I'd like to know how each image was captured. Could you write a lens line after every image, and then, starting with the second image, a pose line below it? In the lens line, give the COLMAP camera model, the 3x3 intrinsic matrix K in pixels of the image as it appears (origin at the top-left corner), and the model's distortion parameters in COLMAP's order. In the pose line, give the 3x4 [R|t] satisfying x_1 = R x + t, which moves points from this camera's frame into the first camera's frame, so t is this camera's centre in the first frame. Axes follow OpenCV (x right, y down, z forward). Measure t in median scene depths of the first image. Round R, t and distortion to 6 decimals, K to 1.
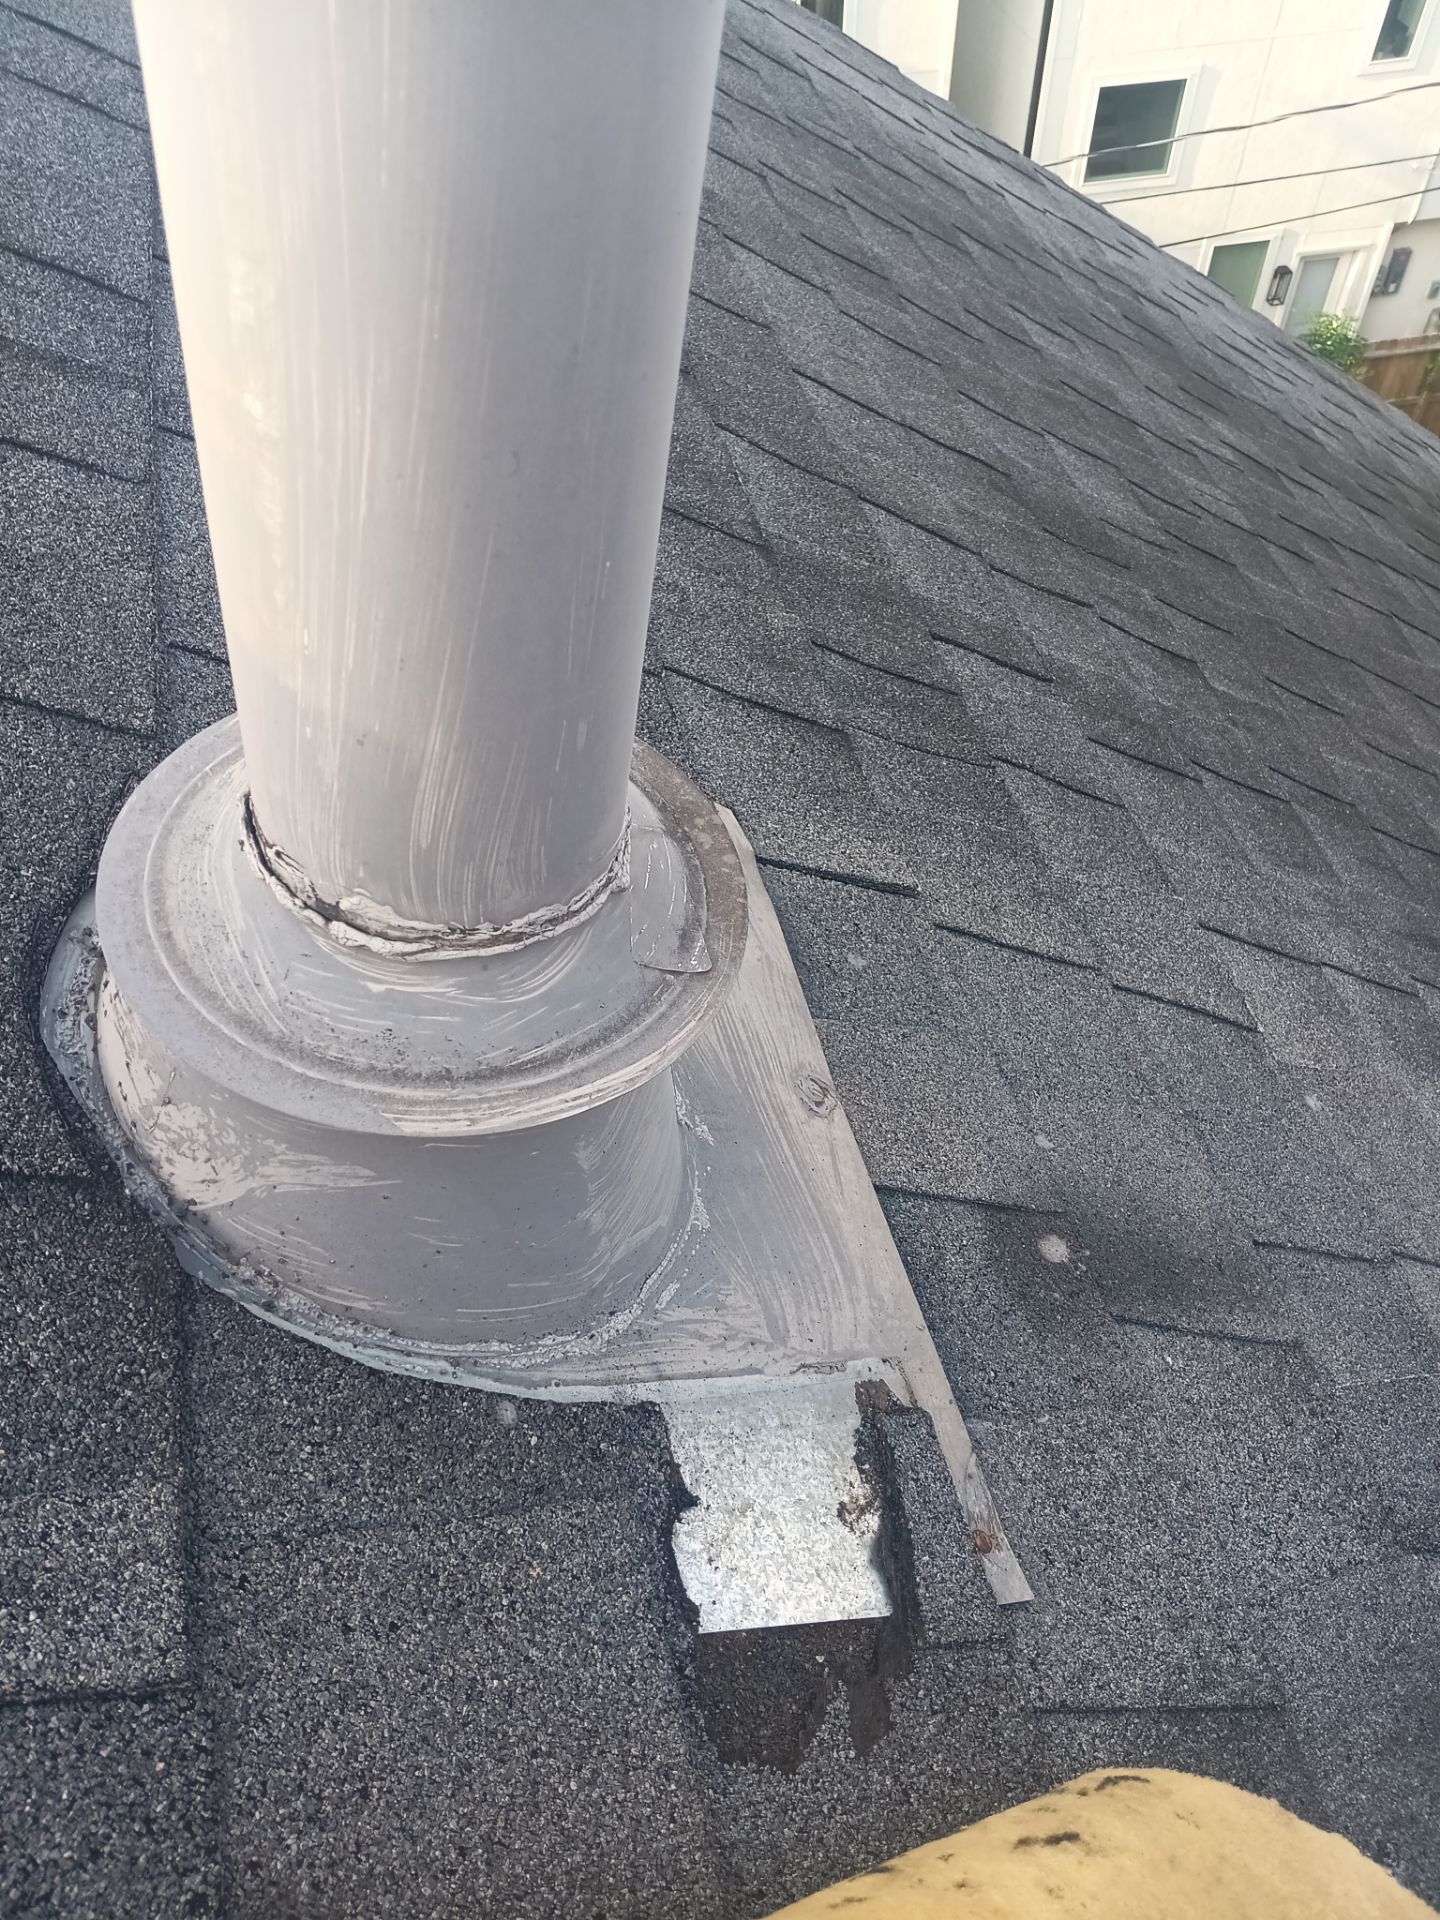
lens RADIAL K [[1495.9, 0, 716.0], [0, 1495.9, 942.8], [0, 0, 1]] dist [0.112651, -0.281341]
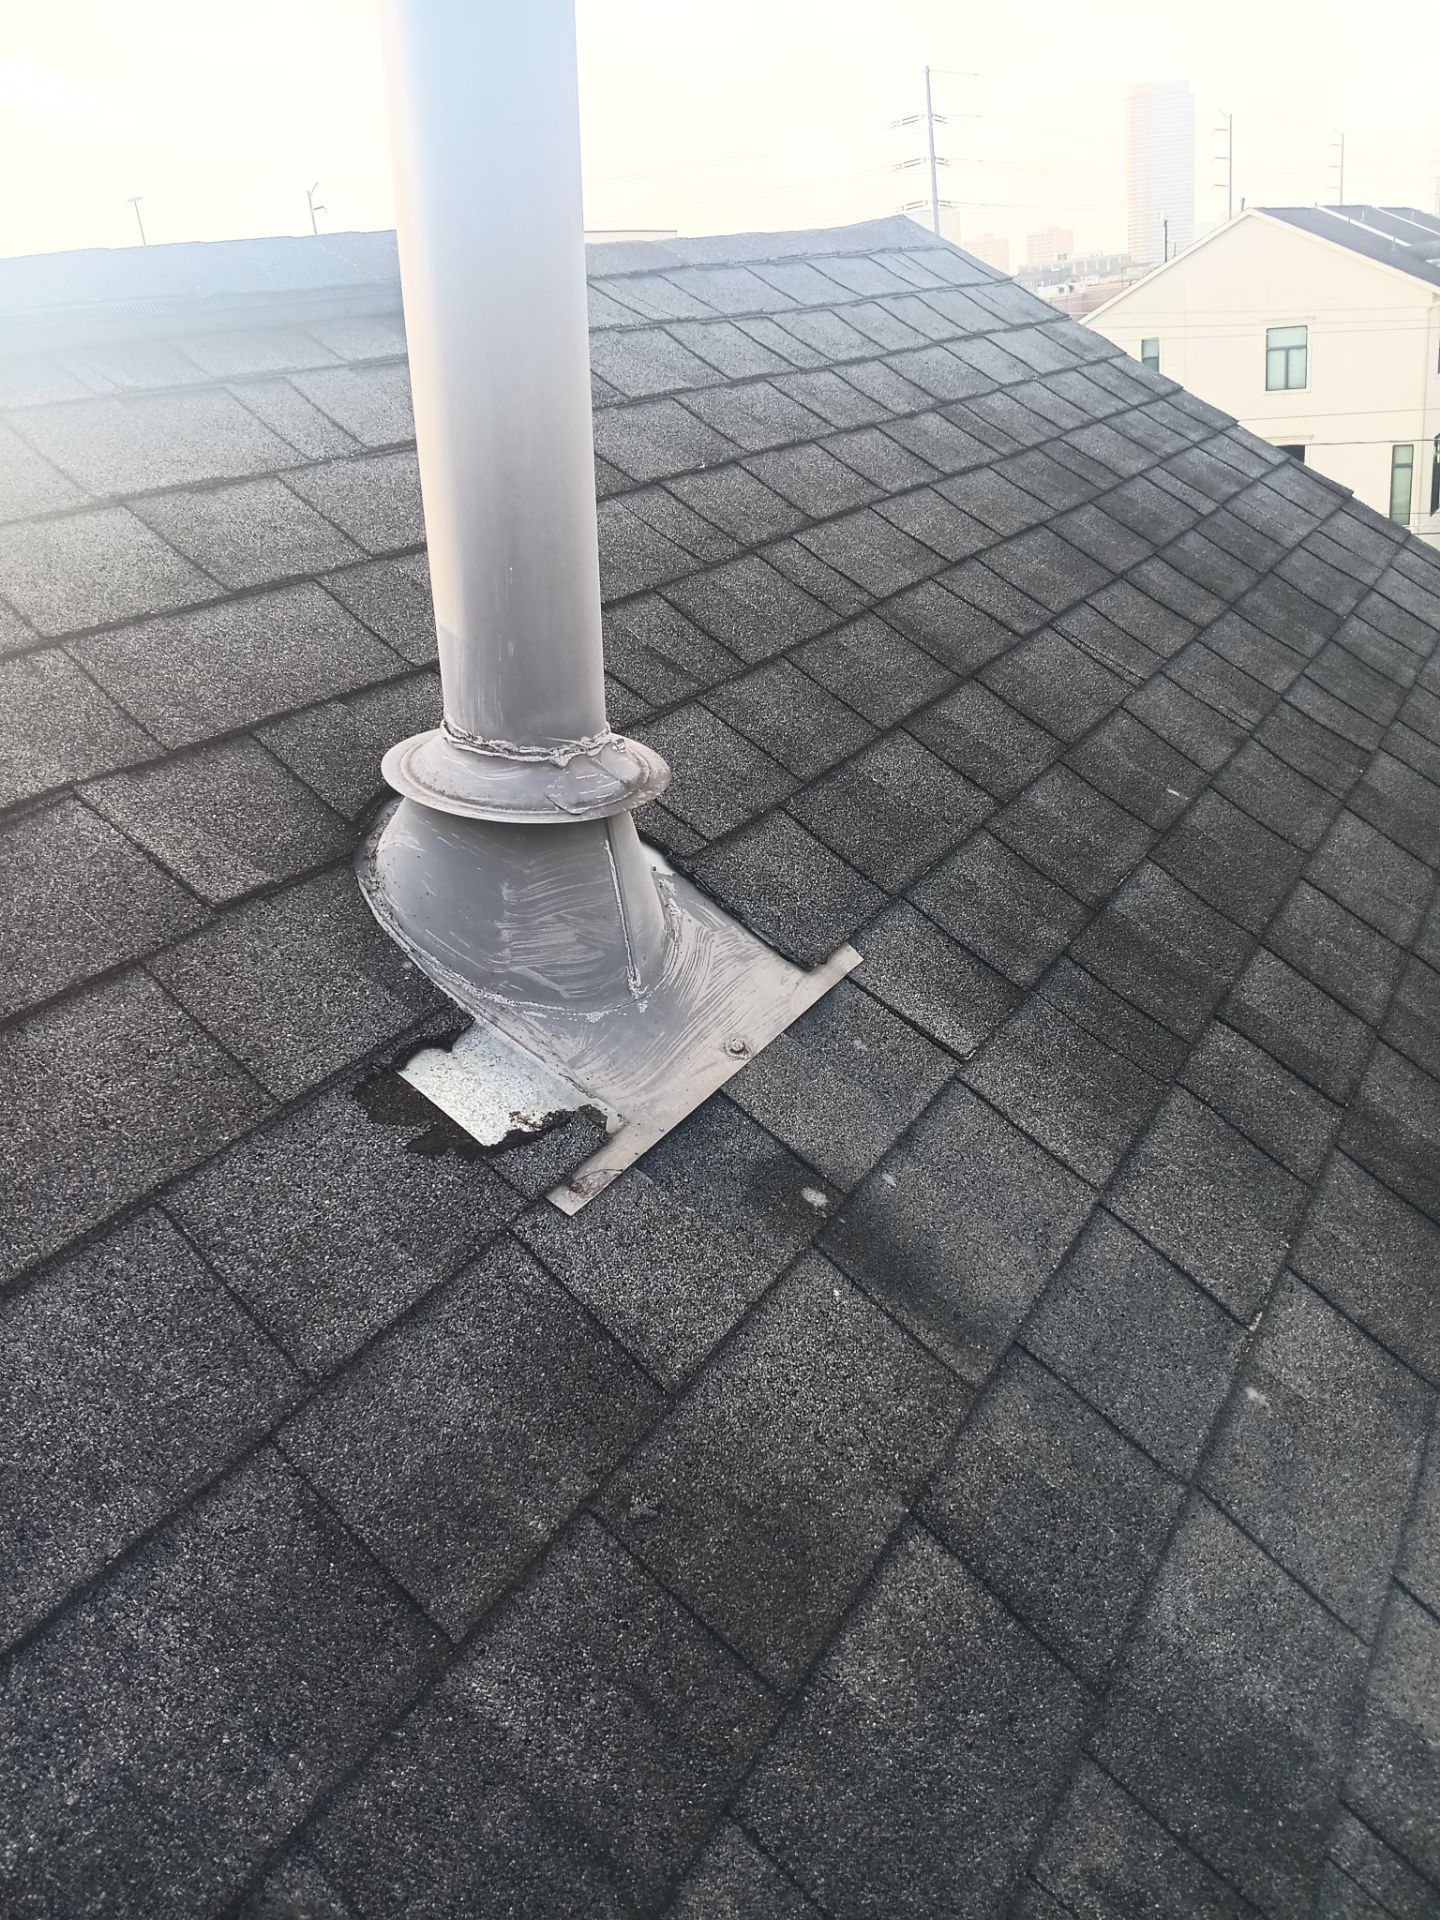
lens RADIAL K [[1509.5, 0, 720.0], [0, 1509.5, 960.0], [0, 0, 1]] dist [0.078905, -0.208643]
pose [[0.693365, 0.216726, -0.687223, 1.565437], [-0.494521, 0.836780, -0.235050, 0.562438], [0.524113, 0.502821, 0.687369, -0.234138]]
